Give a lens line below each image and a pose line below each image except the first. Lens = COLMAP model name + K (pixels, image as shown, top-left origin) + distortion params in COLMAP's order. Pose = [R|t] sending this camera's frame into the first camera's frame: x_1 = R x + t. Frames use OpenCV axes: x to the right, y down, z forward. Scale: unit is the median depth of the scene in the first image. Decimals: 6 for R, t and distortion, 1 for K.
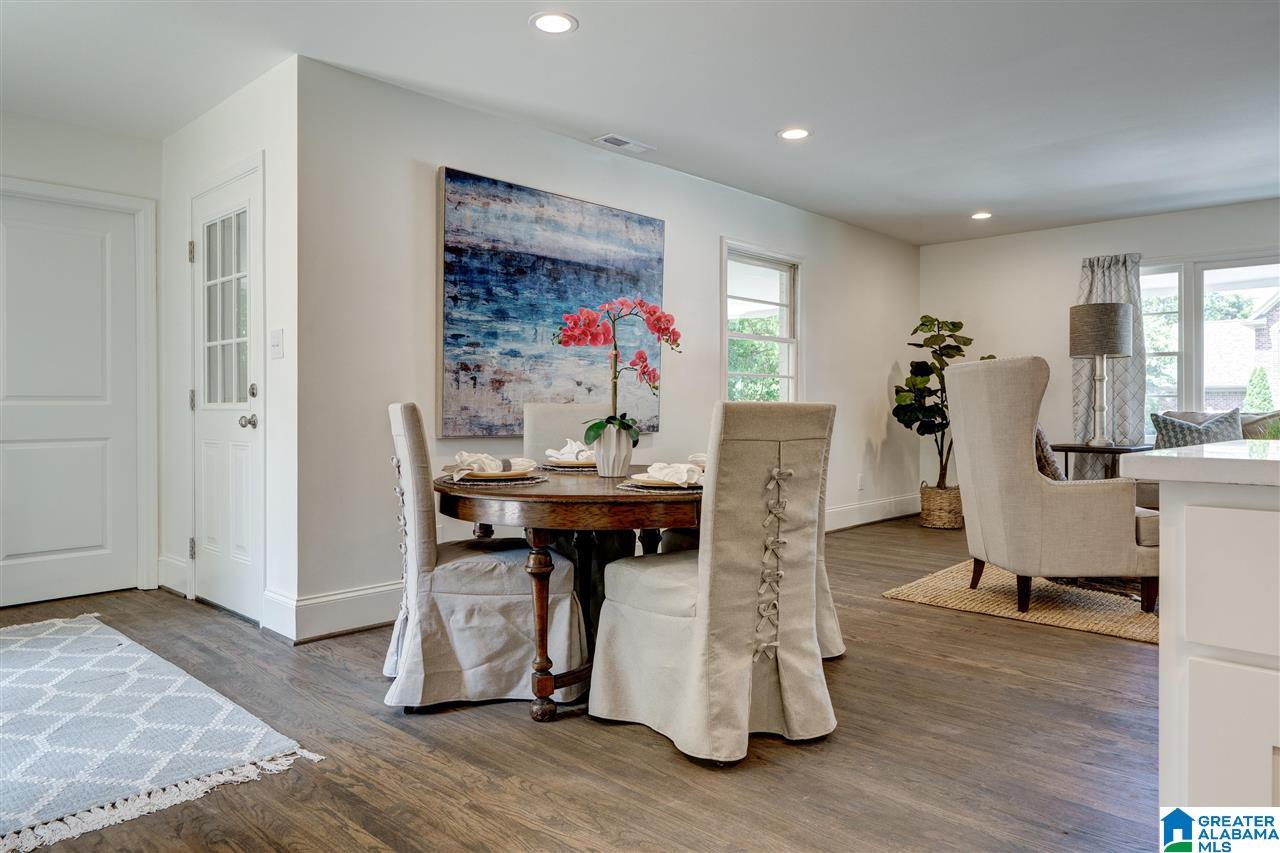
lens RADIAL K [[823.5, 0, 642.0], [0, 823.5, 418.6], [0, 0, 1]] dist [0.004285, 0.006266]
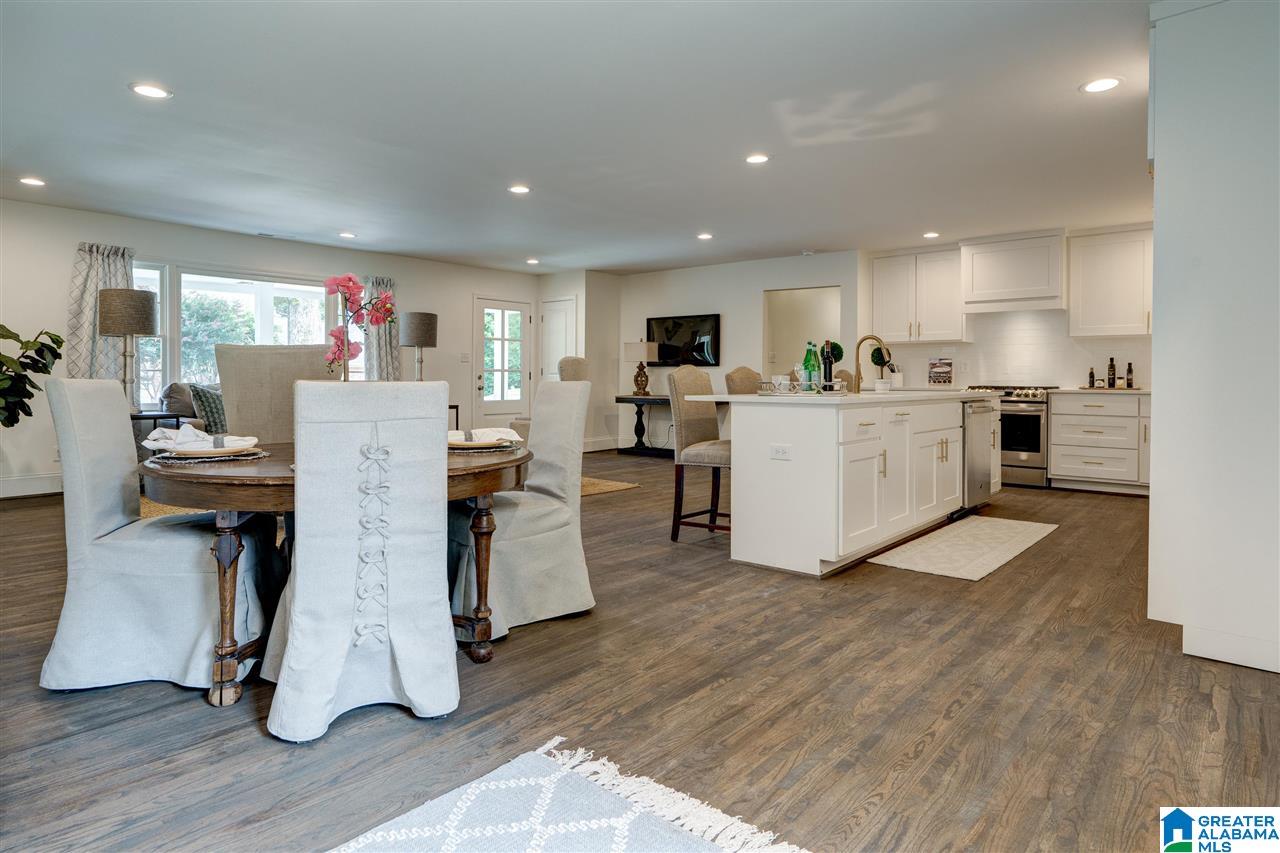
lens RADIAL K [[745.9, 0, 615.0], [0, 745.9, 379.6], [0, 0, 1]] dist [-0.001263, -0.001061]
pose [[-0.031619, 0.001965, 0.999498, -1.293419], [0.012634, 0.999919, -0.001566, -0.013027], [-0.999420, 0.012578, -0.031642, 0.965338]]
